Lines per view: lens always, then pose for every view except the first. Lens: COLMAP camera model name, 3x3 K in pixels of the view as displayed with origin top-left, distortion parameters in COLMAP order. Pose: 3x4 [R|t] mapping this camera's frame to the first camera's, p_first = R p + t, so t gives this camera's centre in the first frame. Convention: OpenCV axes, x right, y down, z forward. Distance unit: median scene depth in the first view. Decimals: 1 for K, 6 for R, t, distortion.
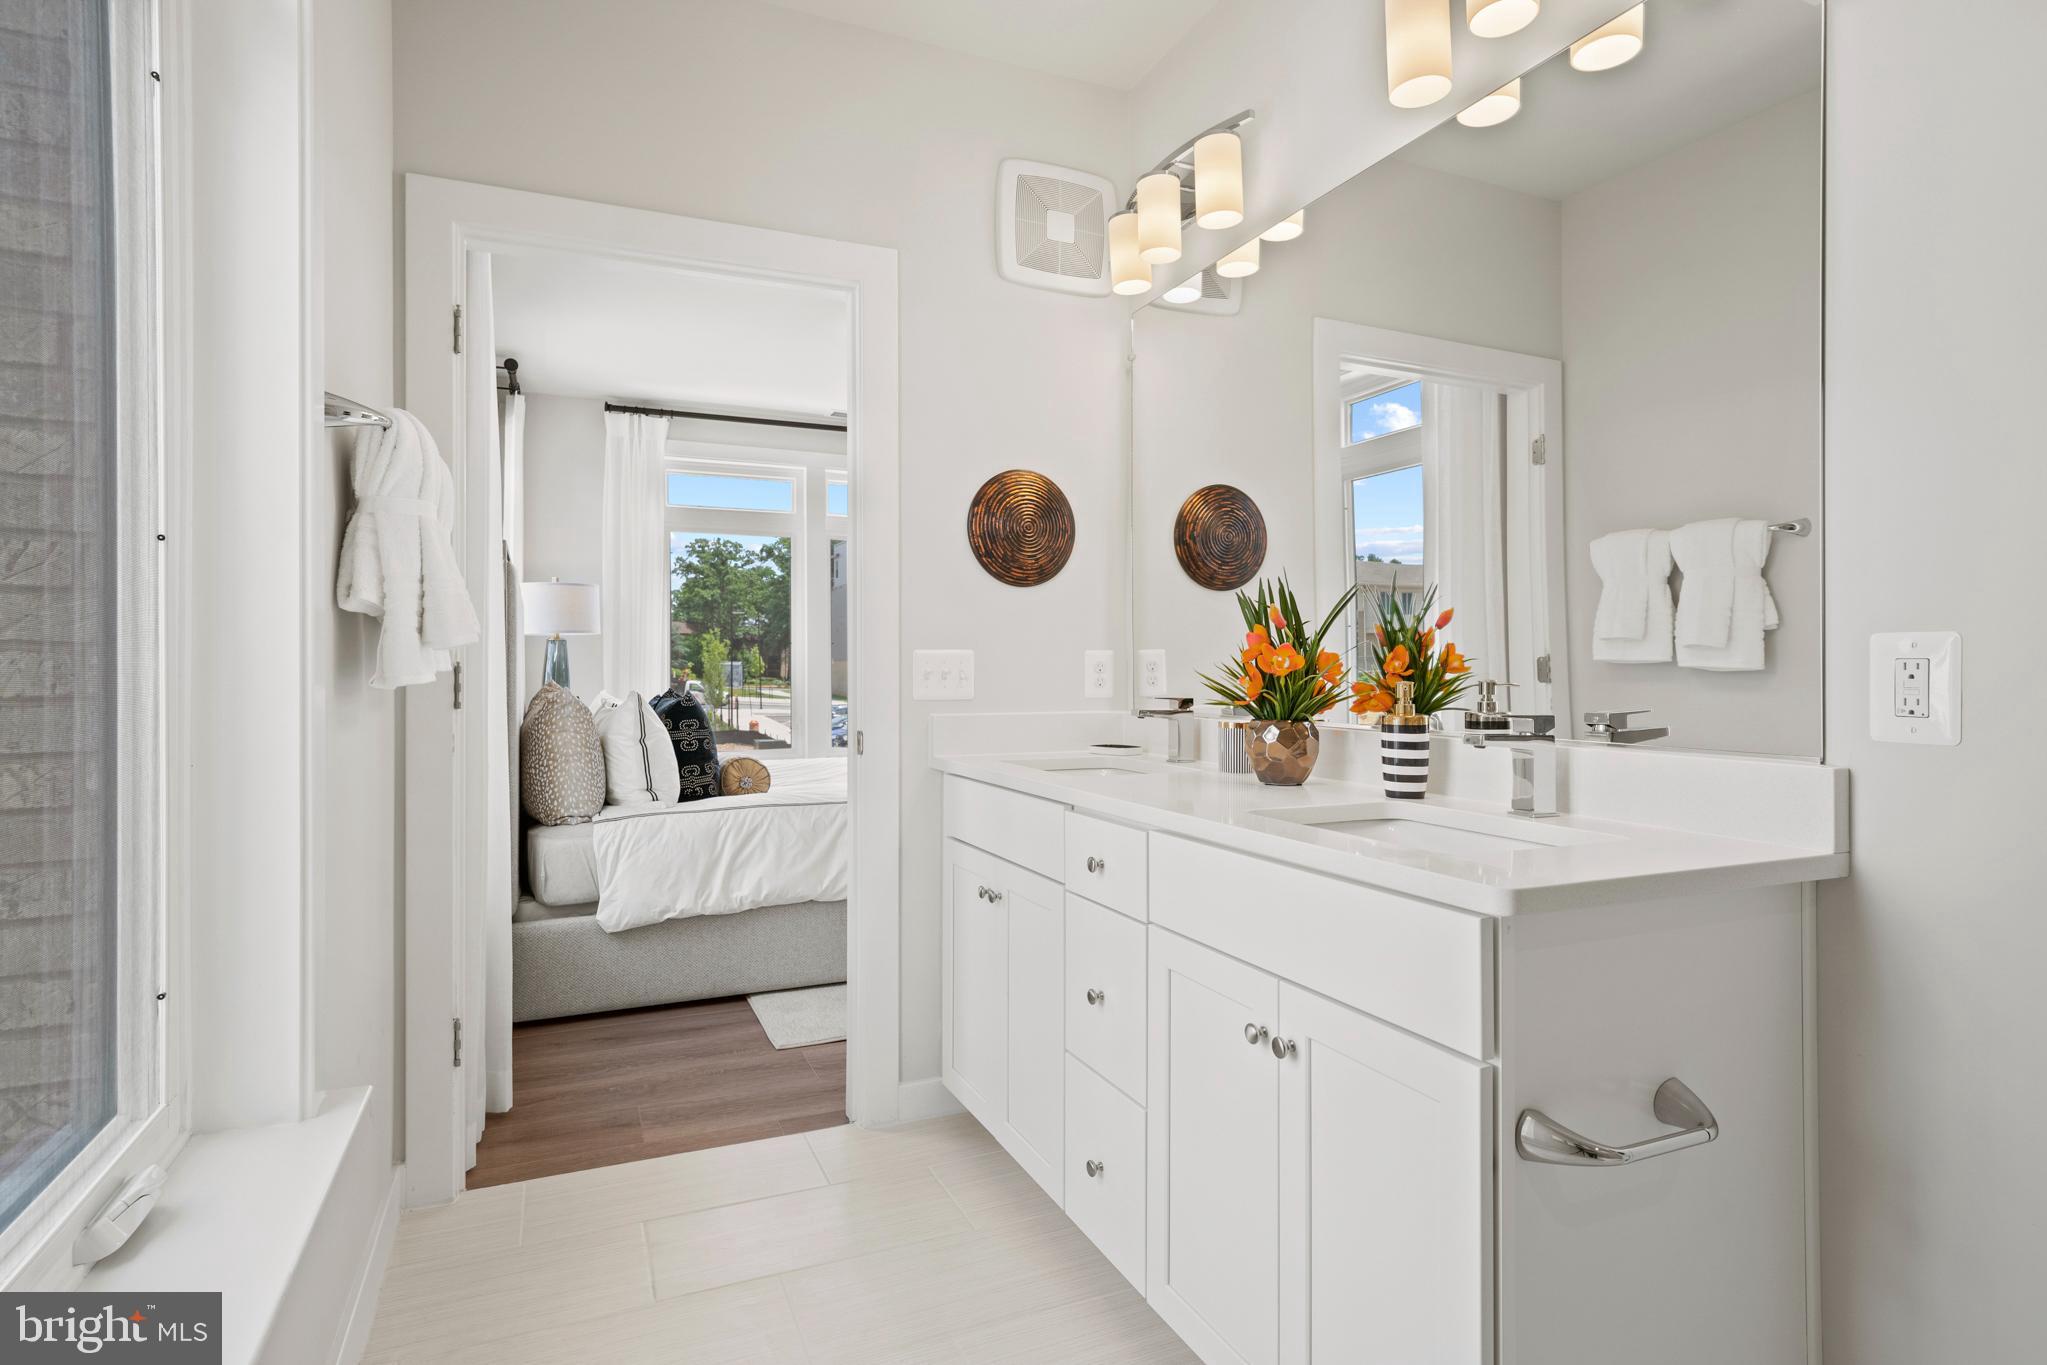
lens RADIAL K [[1163.6, 0, 1008.4], [0, 1163.6, 674.7], [0, 0, 1]] dist [0.007969, 0.000607]
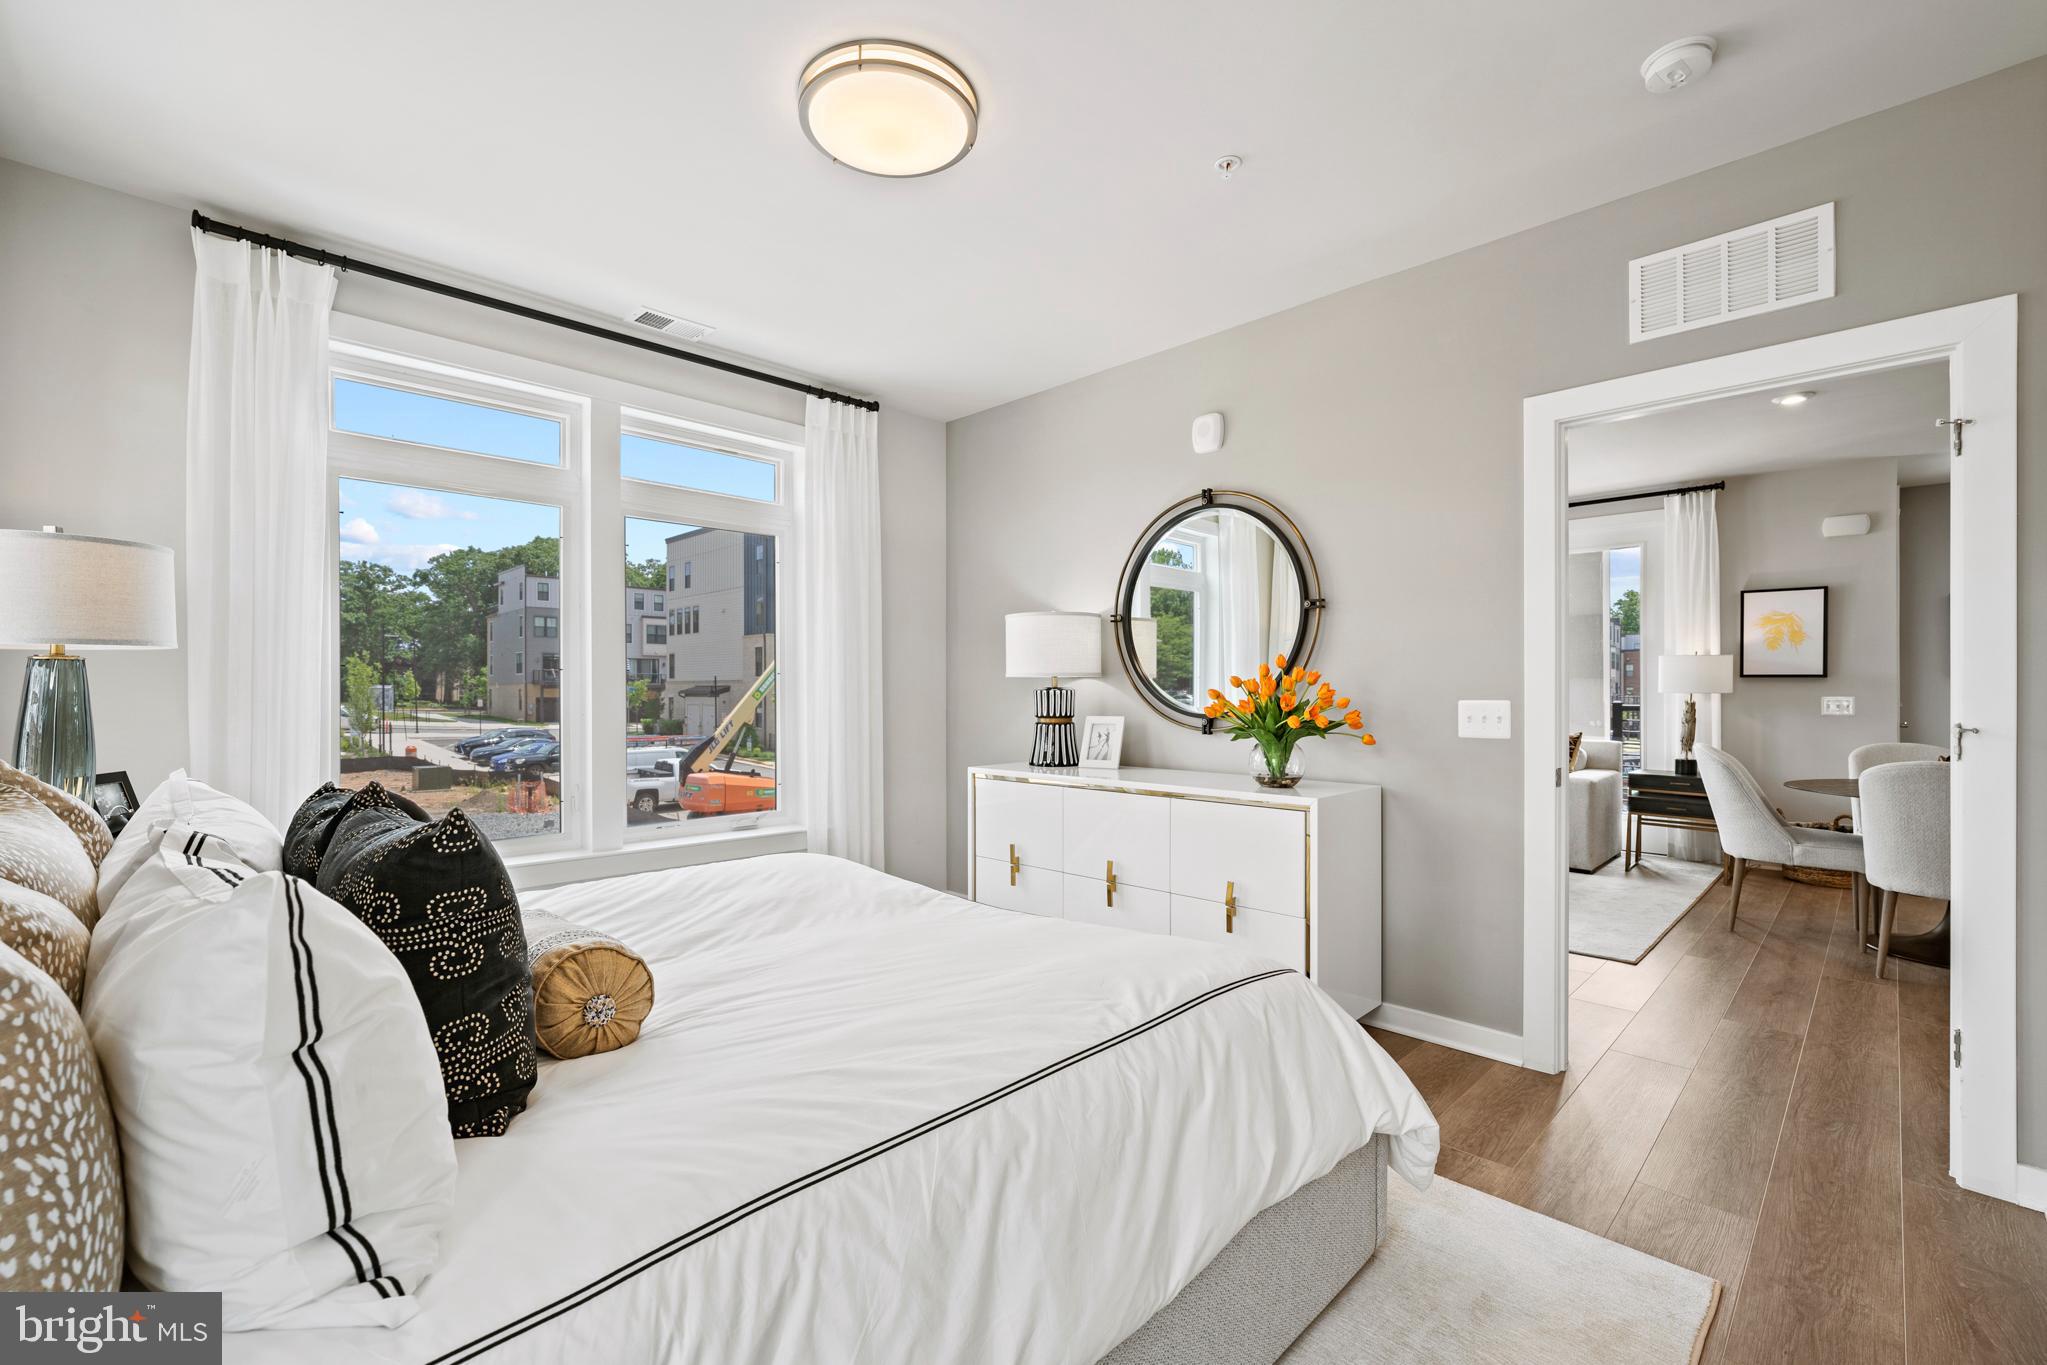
lens RADIAL K [[889.2, 0, 1024.3], [0, 889.2, 702.9], [0, 0, 1]] dist [-0.009783, 0.000752]
pose [[0.919843, -0.000275, 0.392286, -0.035790], [-0.002611, 0.999973, 0.006822, -0.003309], [-0.392277, -0.007300, 0.919818, 0.110920]]
